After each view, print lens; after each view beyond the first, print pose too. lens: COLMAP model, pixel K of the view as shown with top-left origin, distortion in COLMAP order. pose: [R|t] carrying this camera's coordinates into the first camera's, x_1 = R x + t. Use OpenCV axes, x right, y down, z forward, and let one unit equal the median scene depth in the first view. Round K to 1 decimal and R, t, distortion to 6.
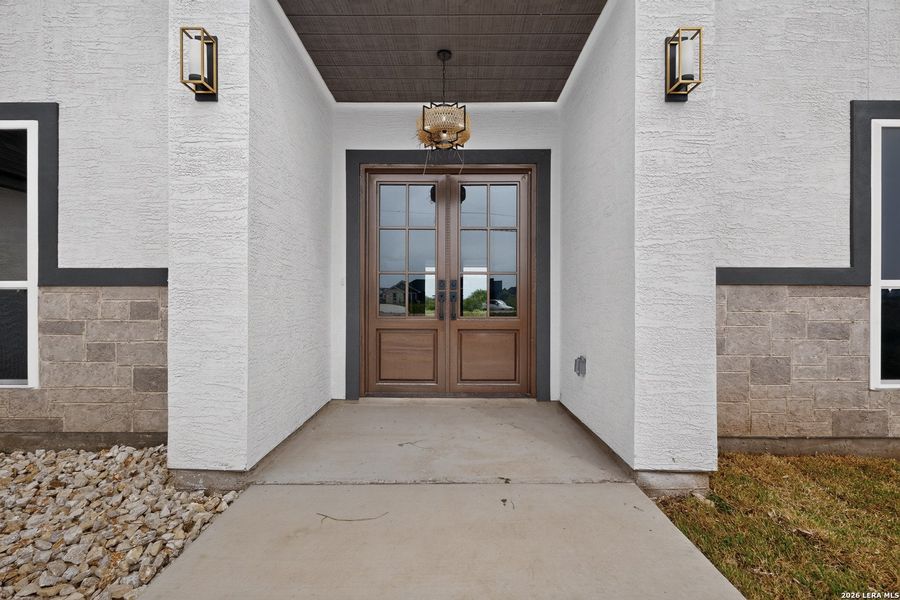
lens RADIAL K [[396.0, 0, 450.0], [0, 396.0, 300.0], [0, 0, 1]] dist [-0.000274, -0.000212]
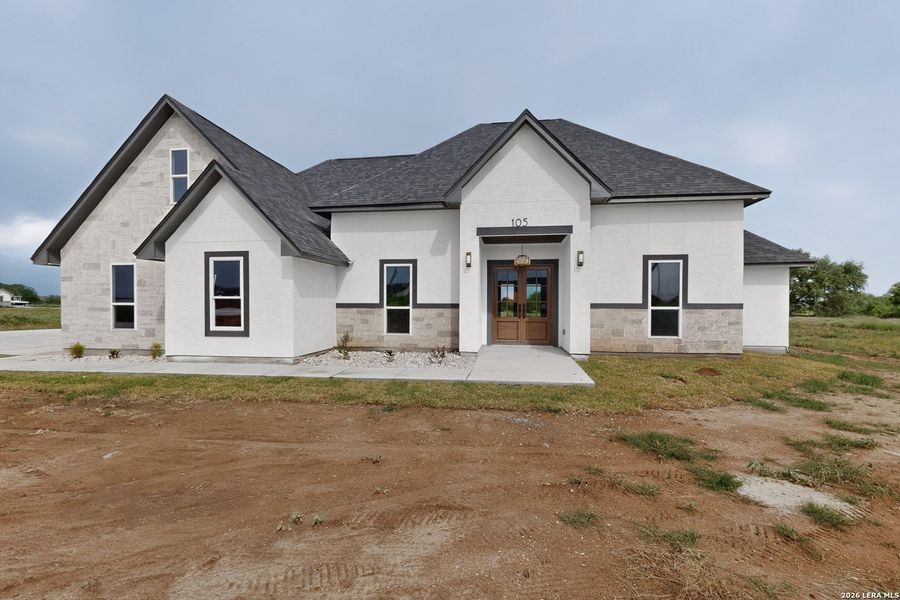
lens RADIAL K [[396.0, 0, 450.0], [0, 396.0, 300.0], [0, 0, 1]] dist [-0.000274, -0.000212]
pose [[0.988803, -0.001548, -0.149220, -0.132340], [0.001309, 0.999998, -0.001701, -0.105438], [0.149222, 0.001487, 0.988803, -2.656012]]
